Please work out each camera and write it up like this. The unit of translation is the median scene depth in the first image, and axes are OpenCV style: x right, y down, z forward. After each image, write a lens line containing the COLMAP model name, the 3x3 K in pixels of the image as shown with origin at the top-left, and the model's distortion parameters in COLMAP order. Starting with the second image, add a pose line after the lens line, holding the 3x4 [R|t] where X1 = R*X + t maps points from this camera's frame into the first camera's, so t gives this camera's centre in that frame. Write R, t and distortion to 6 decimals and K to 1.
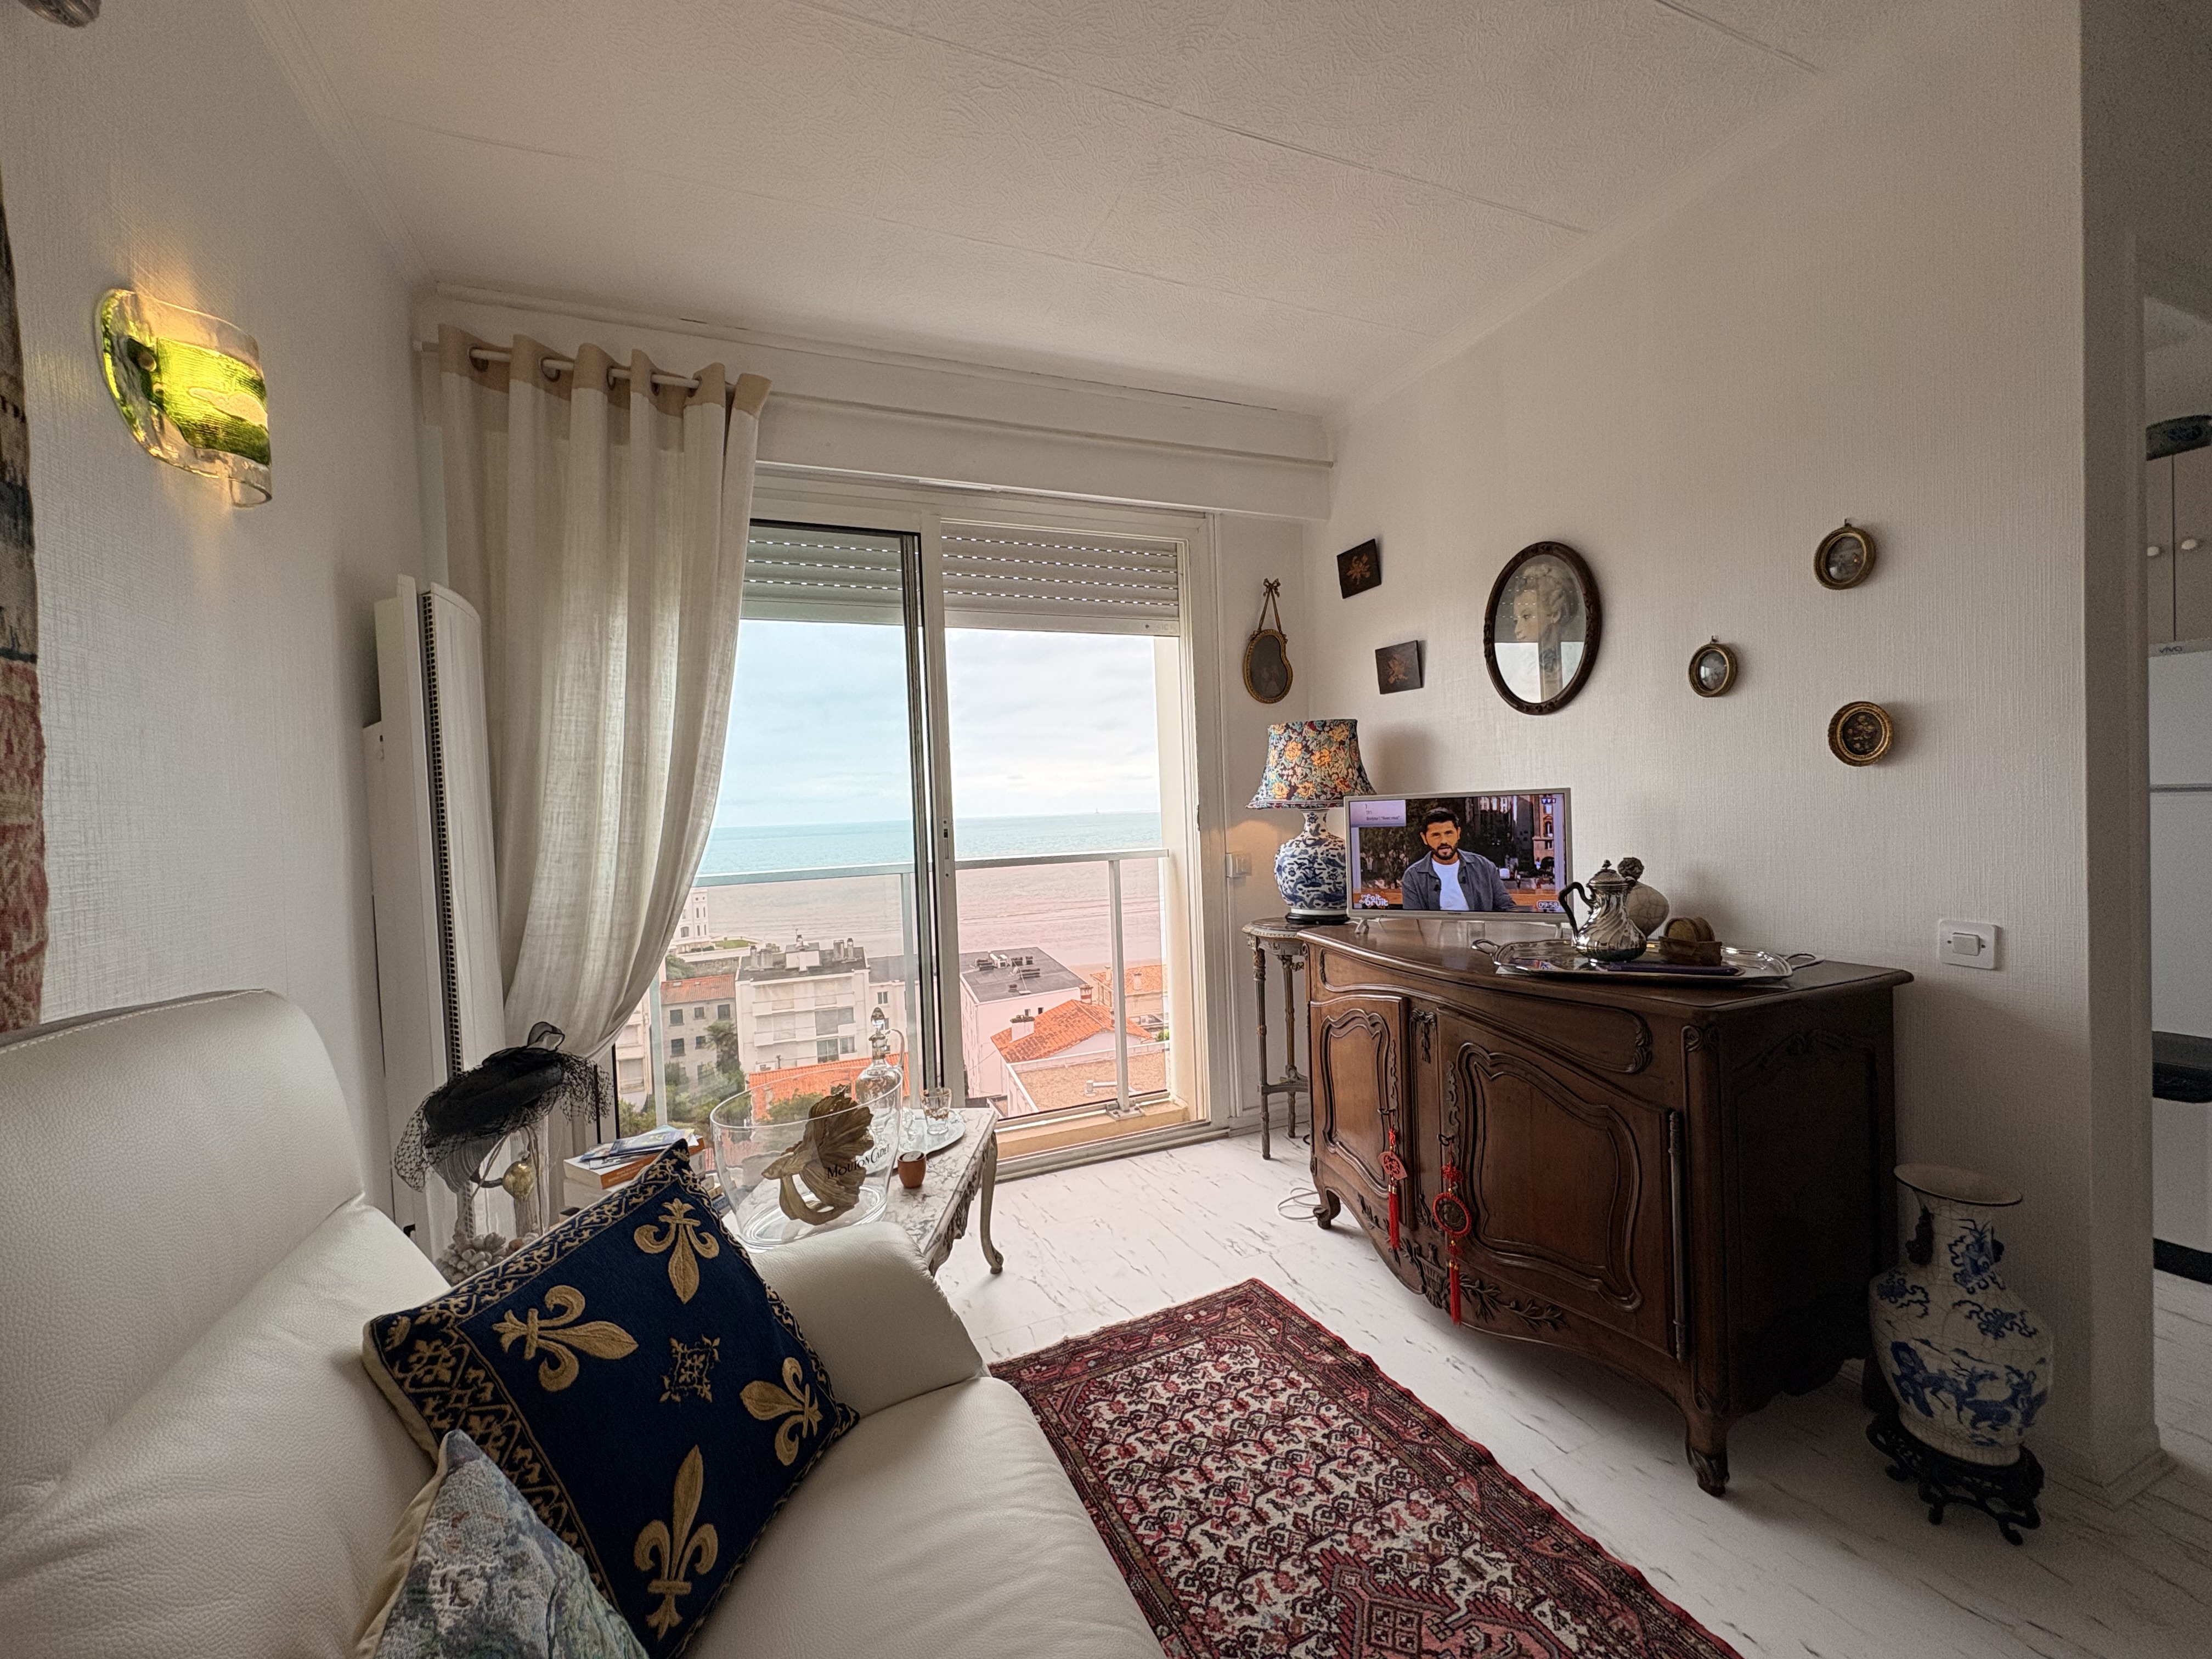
lens RADIAL K [[881.9, 0, 1104.3], [0, 881.9, 828.4], [0, 0, 1]] dist [0.000845, -0.000269]
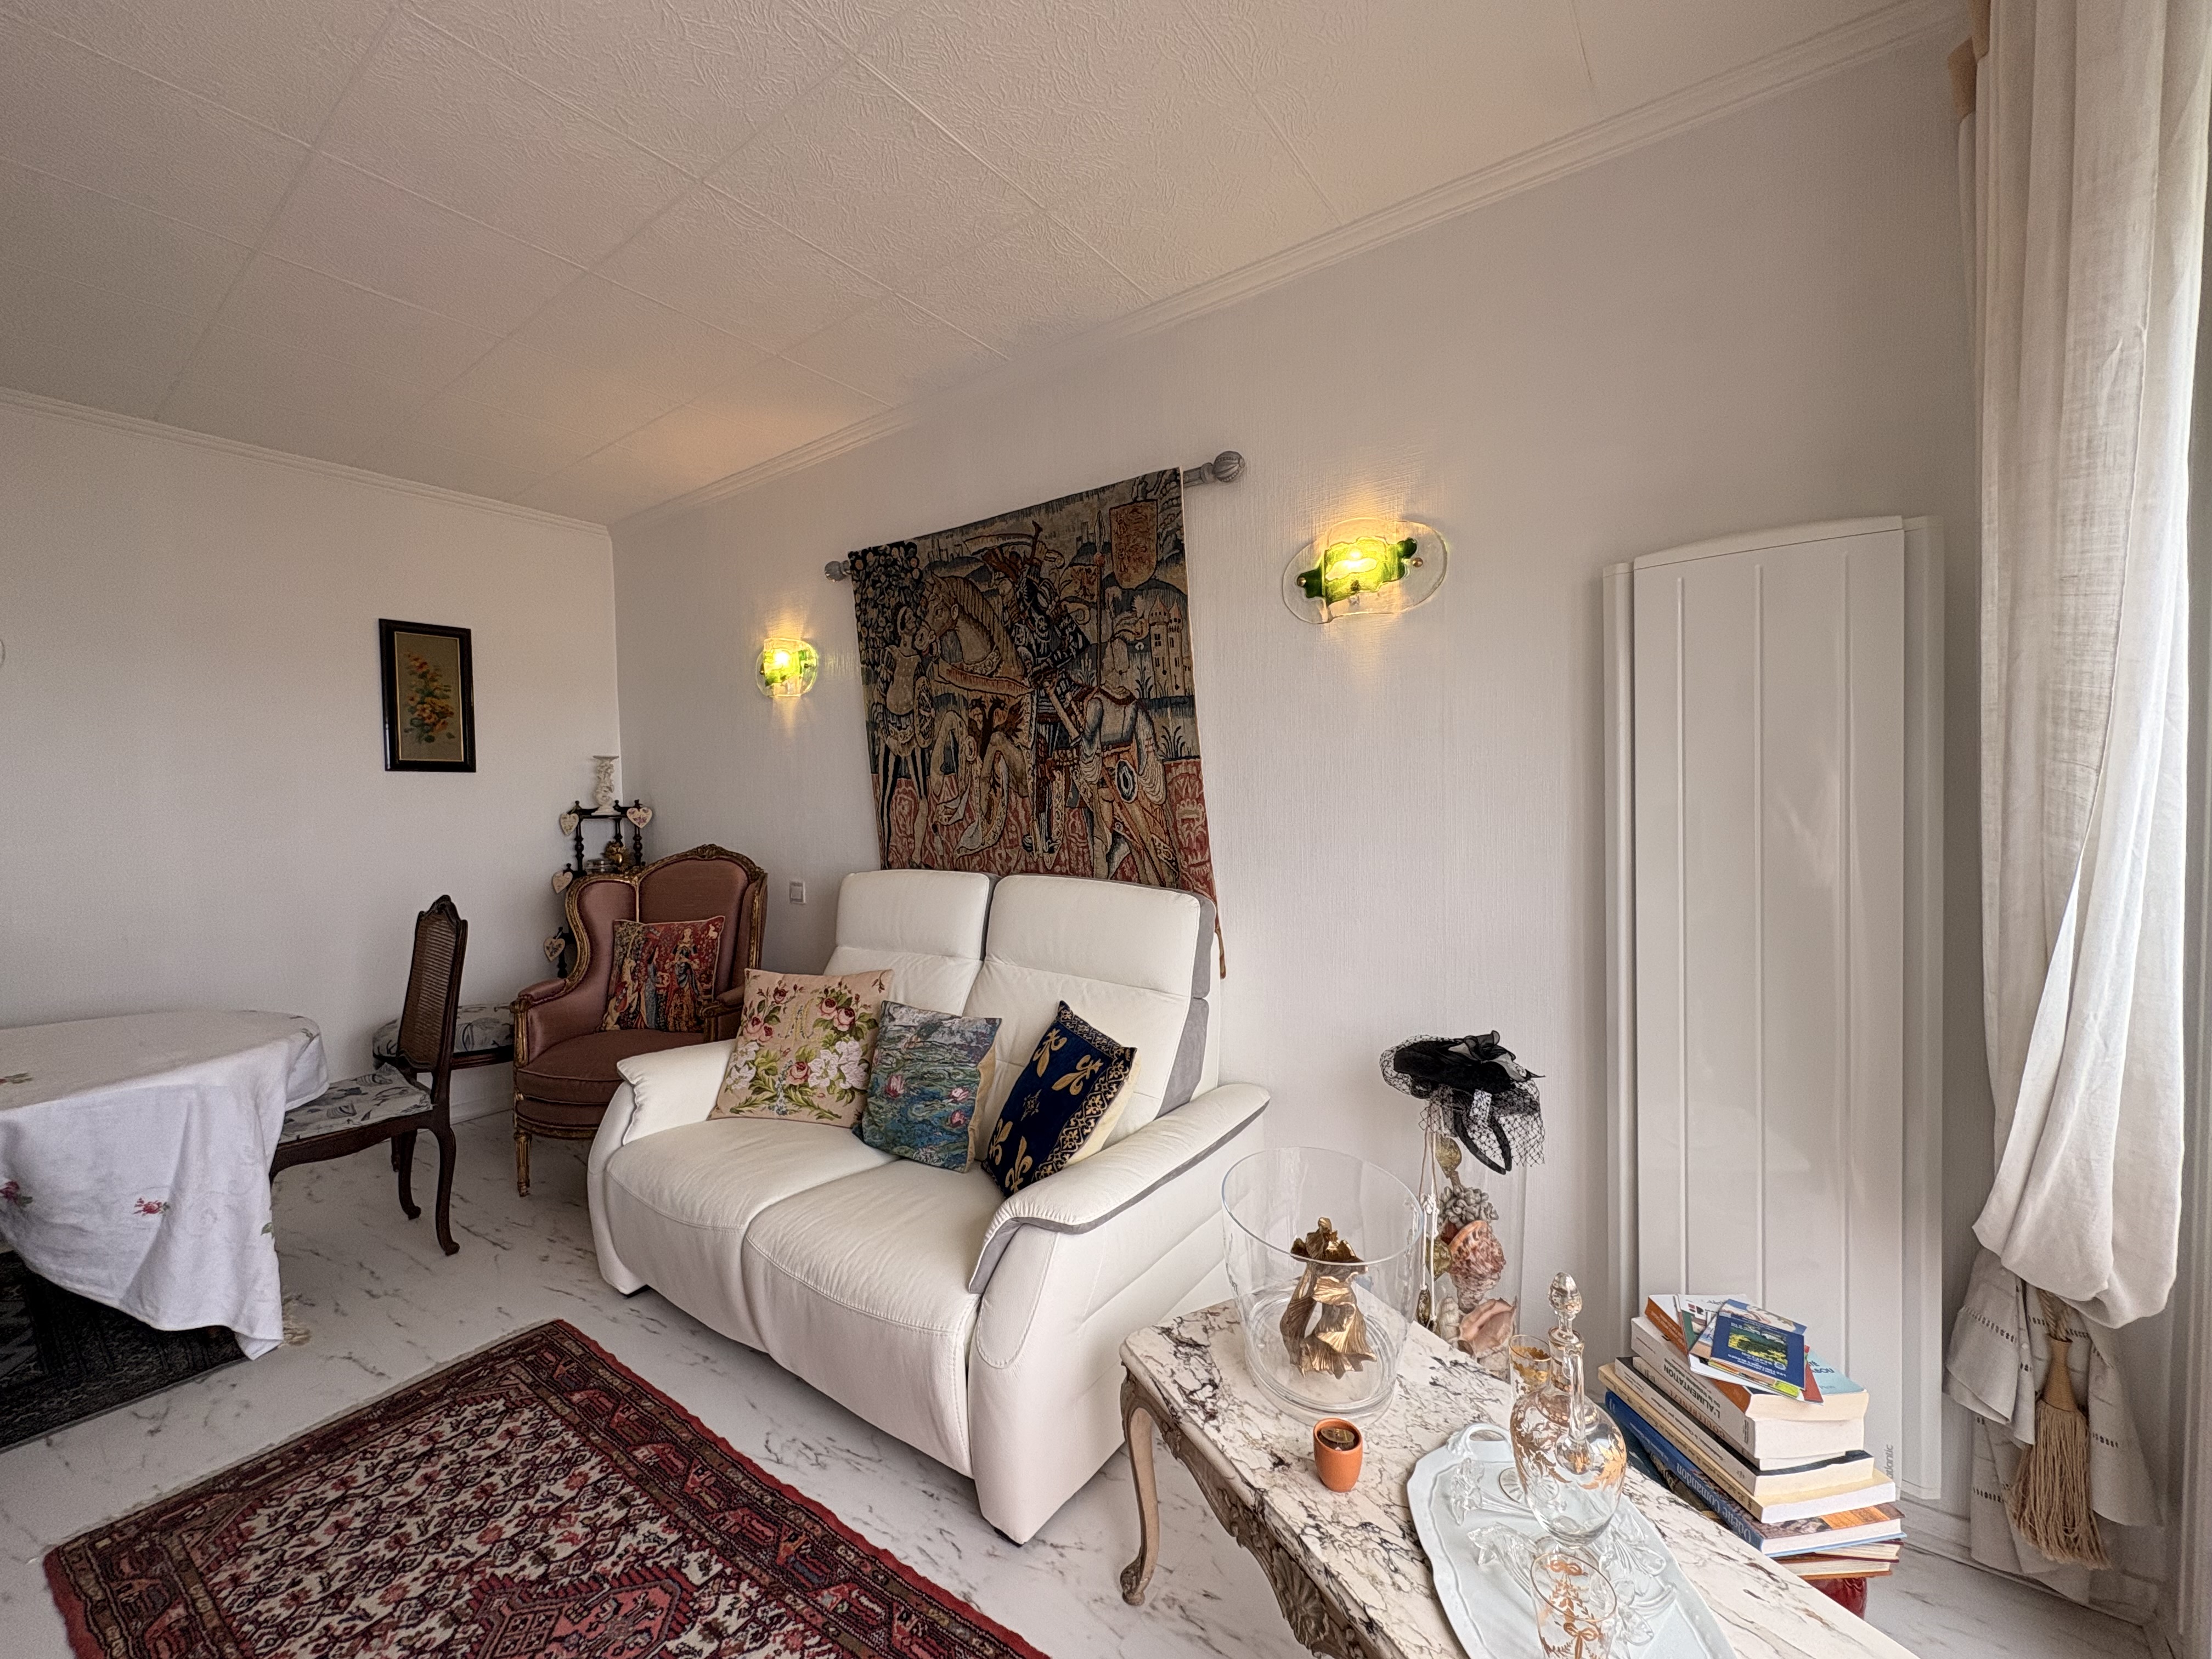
lens RADIAL K [[881.9, 0, 1104.3], [0, 881.9, 828.4], [0, 0, 1]] dist [0.000845, -0.000269]
pose [[-0.859888, 0.072485, -0.505311, 0.131699], [0.039653, 0.996361, 0.075447, -0.059789], [0.508940, 0.044838, -0.859633, 1.008378]]
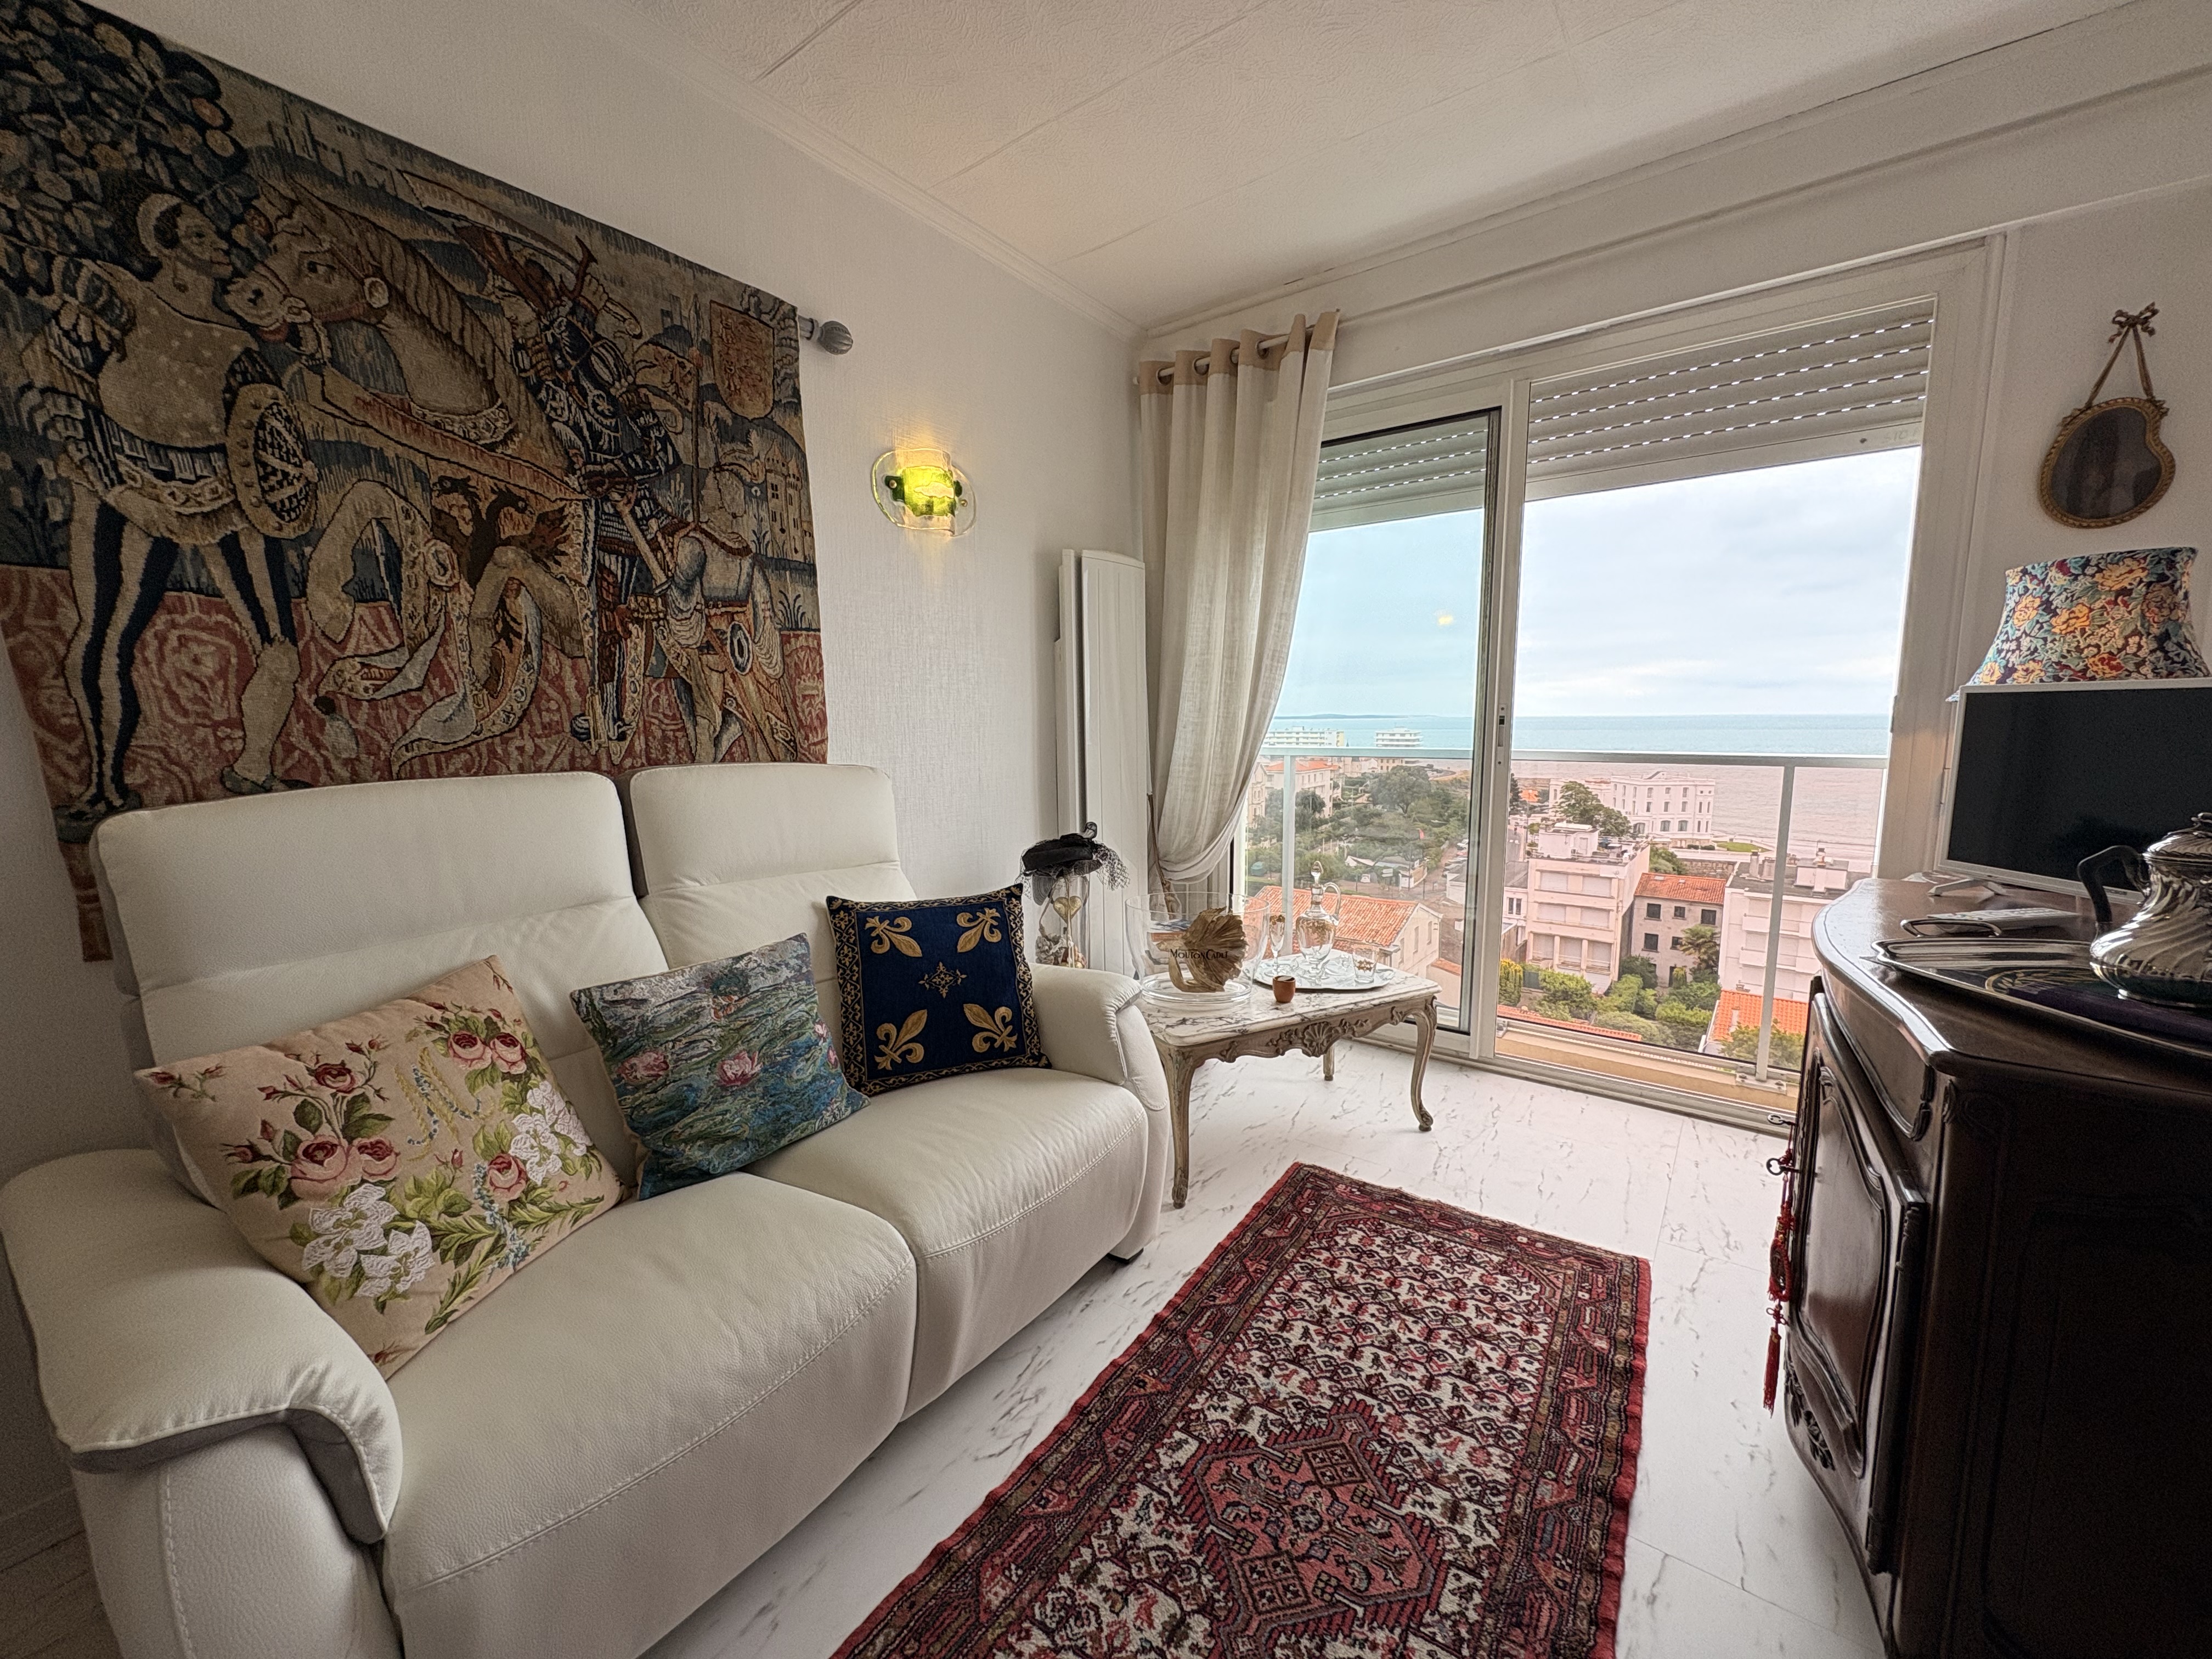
lens RADIAL K [[881.9, 0, 1104.3], [0, 881.9, 828.4], [0, 0, 1]] dist [0.000845, -0.000269]
pose [[0.505543, 0.144620, -0.850595, 0.482600], [-0.031285, 0.988276, 0.149436, -0.009103], [0.862234, -0.048936, 0.504141, 0.121091]]
